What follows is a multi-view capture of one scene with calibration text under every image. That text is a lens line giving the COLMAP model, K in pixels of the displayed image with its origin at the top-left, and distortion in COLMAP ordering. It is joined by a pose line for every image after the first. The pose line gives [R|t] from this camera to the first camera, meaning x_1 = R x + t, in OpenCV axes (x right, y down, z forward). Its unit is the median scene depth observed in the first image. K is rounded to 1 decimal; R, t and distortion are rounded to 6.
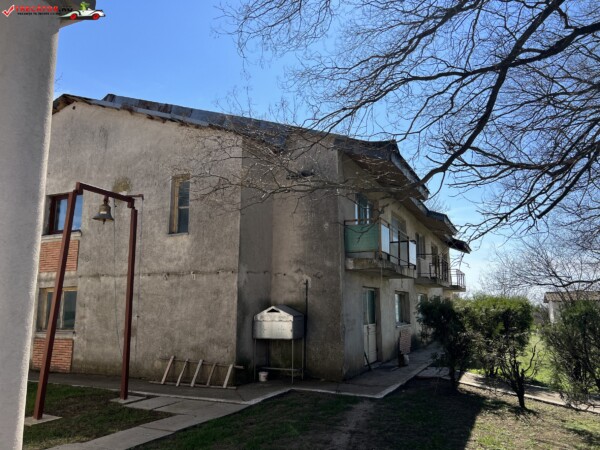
lens RADIAL K [[453.3, 0, 300.0], [0, 453.3, 225.0], [0, 0, 1]] dist [0.060916, -0.070414]
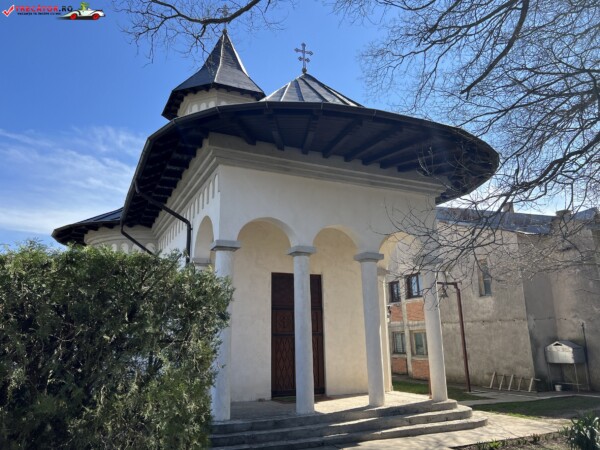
lens RADIAL K [[453.3, 0, 300.0], [0, 453.3, 225.0], [0, 0, 1]] dist [0.060916, -0.070414]
pose [[0.778874, -0.161017, -0.606159, 0.260787], [0.117863, 0.986841, -0.110694, -0.135370], [0.616006, 0.014773, 0.787603, -0.738185]]
